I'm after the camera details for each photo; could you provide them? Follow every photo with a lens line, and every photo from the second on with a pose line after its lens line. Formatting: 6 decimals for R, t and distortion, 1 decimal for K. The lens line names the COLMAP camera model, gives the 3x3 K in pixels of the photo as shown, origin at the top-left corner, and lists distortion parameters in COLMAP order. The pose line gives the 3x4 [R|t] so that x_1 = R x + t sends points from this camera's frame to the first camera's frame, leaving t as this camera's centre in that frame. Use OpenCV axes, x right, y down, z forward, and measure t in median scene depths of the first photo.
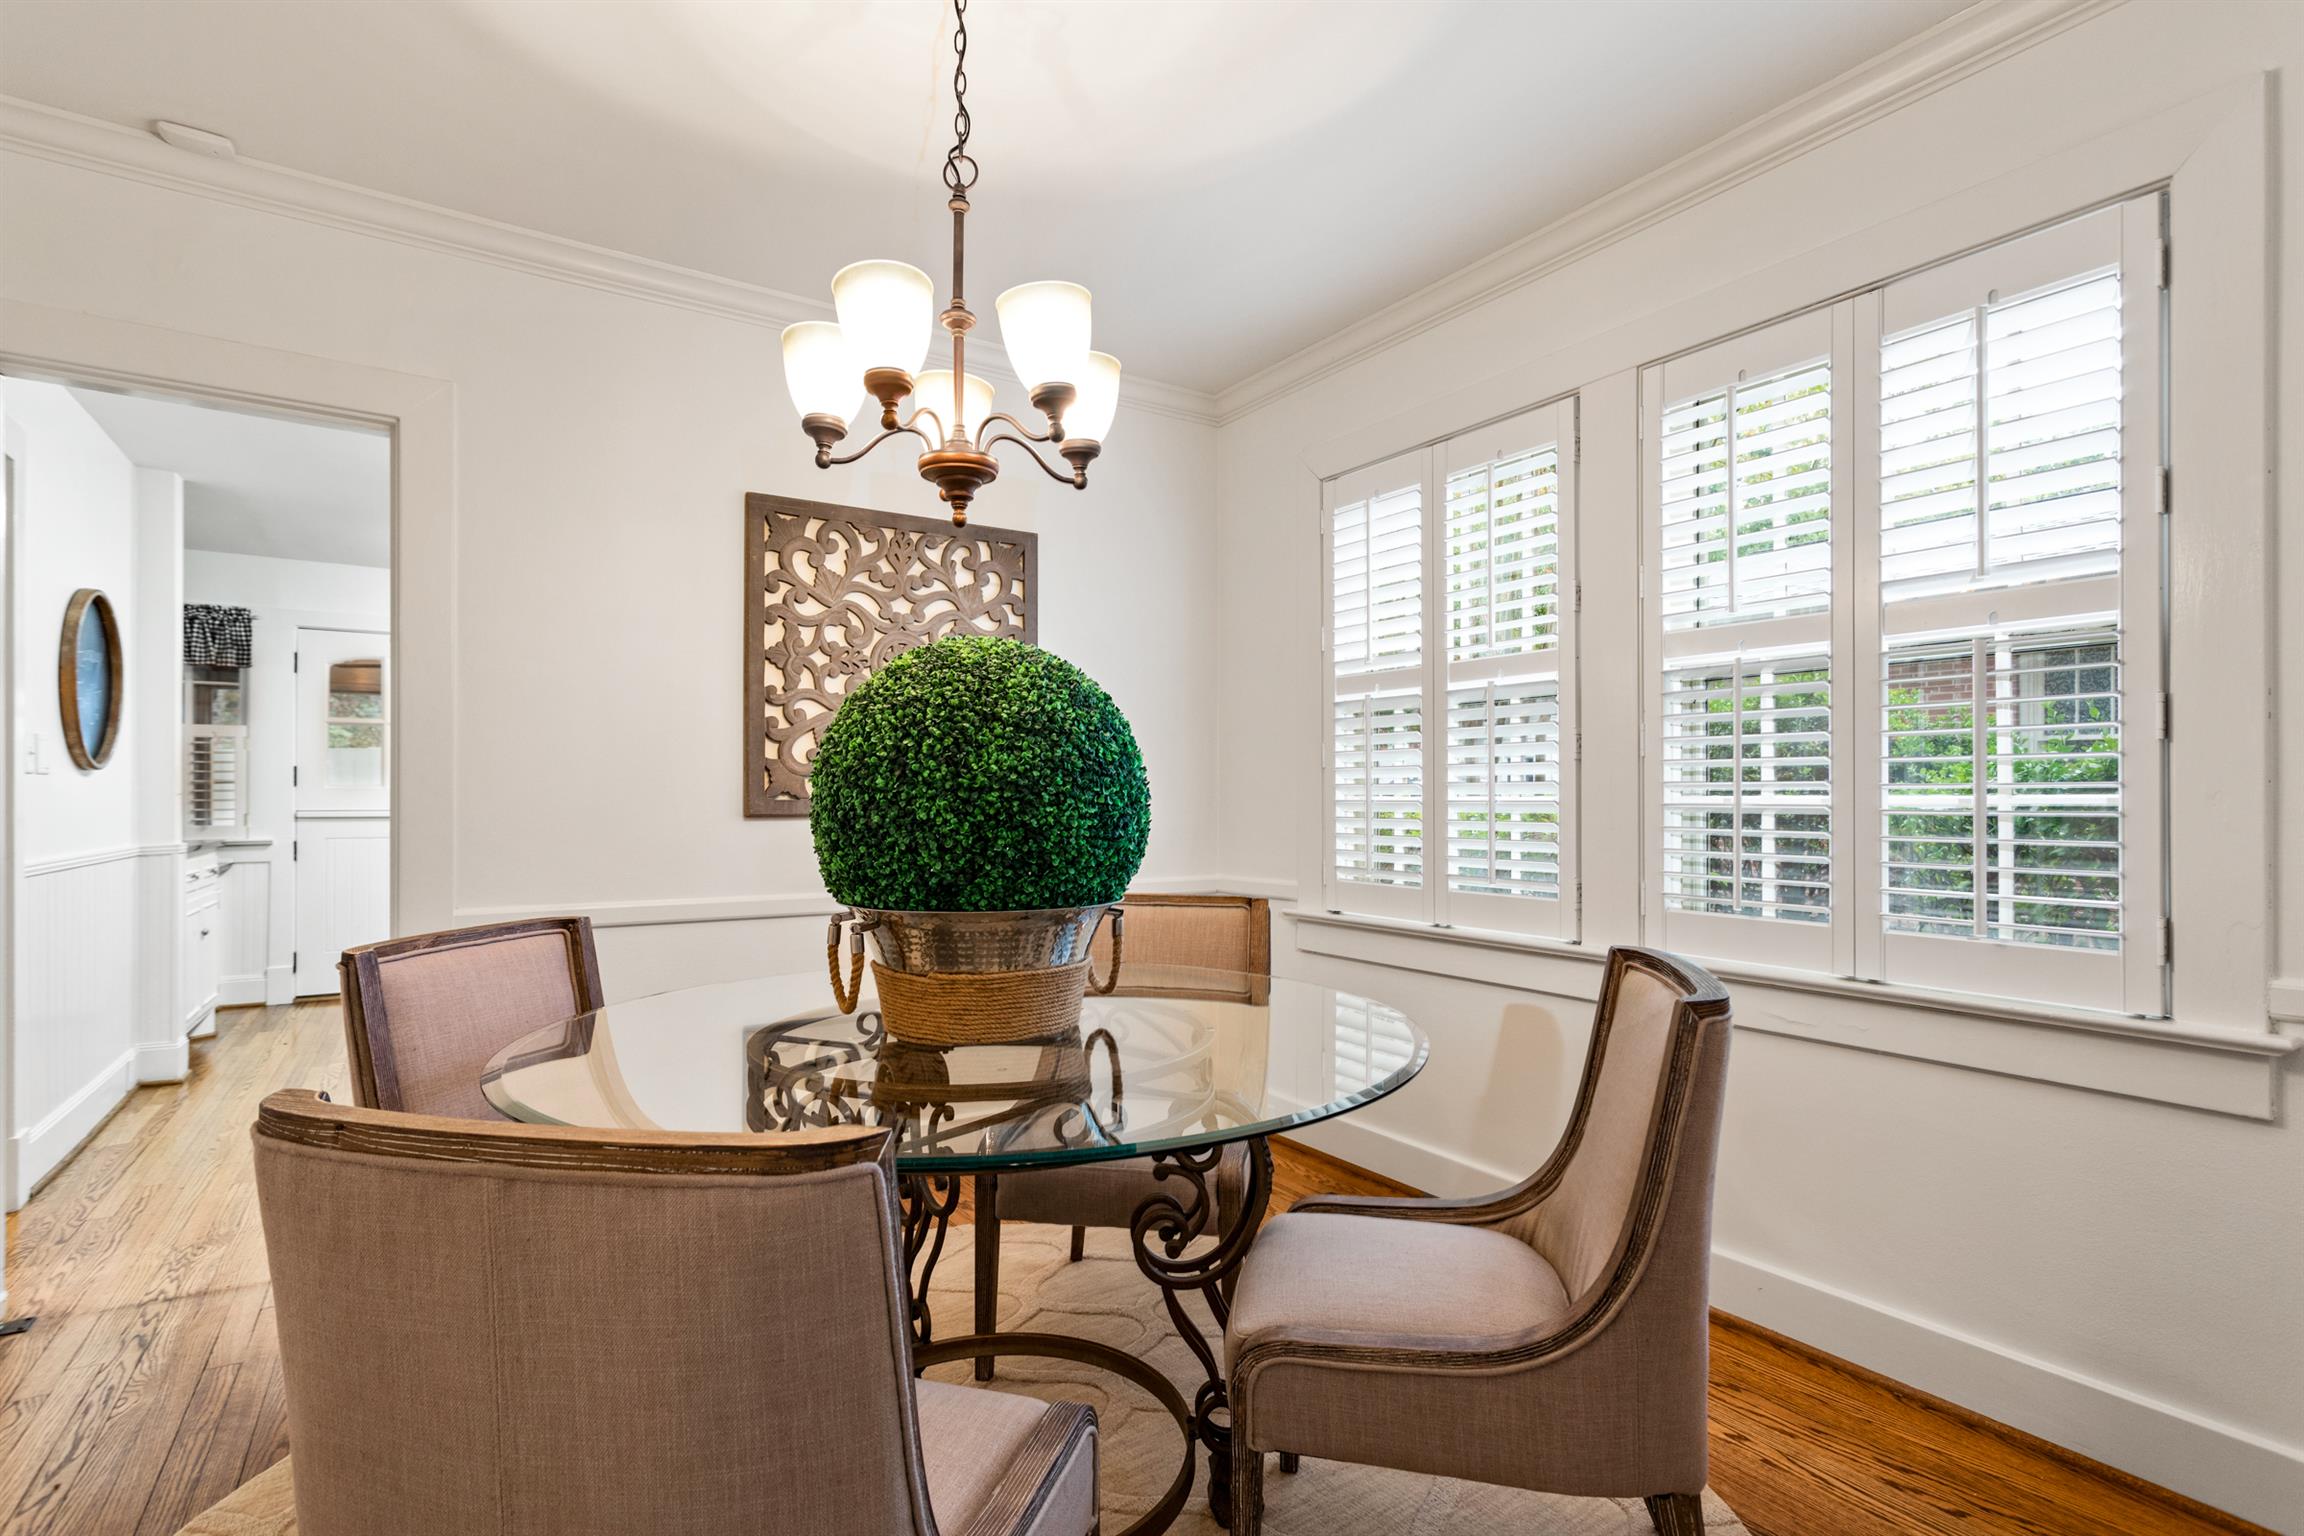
lens RADIAL K [[1096.7, 0, 1150.2], [0, 1096.7, 789.0], [0, 0, 1]] dist [-0.001427, 0.000238]
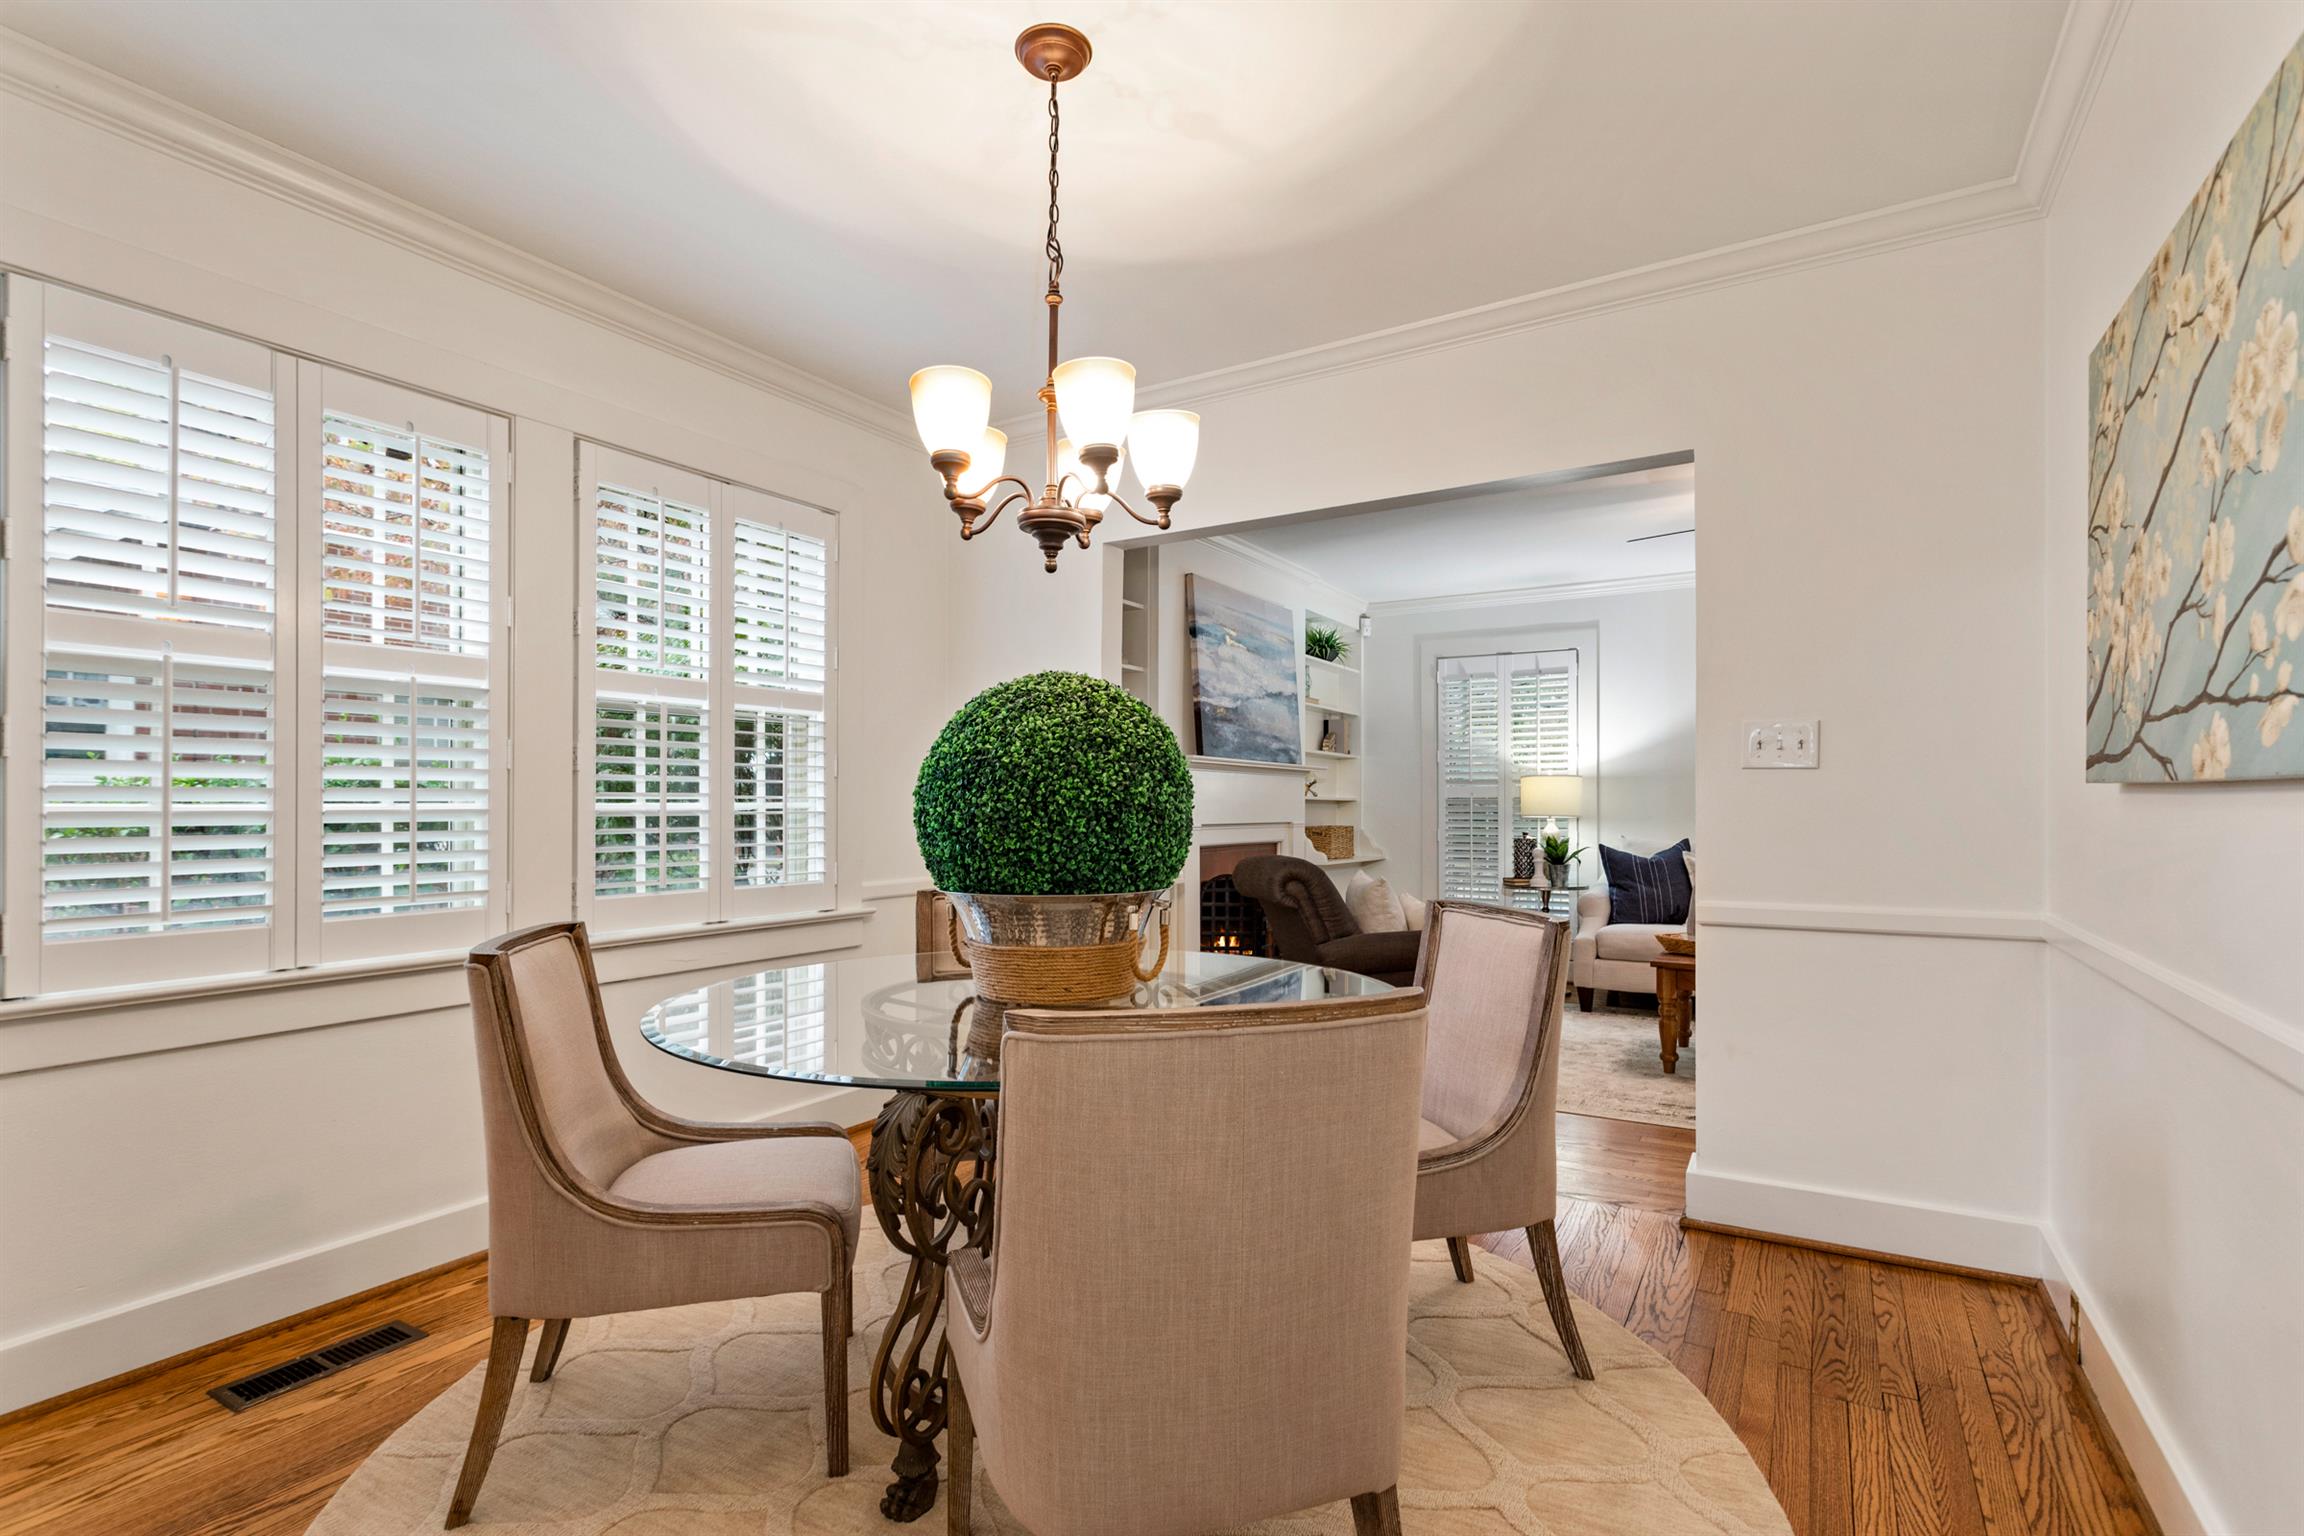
lens RADIAL K [[1096.7, 0, 1150.2], [0, 1096.7, 789.0], [0, 0, 1]] dist [-0.001427, 0.000238]
pose [[-0.432470, -0.000054, 0.901648, -0.929715], [-0.016337, 0.999836, -0.007776, -0.011396], [-0.901500, -0.018093, -0.432400, 1.017251]]
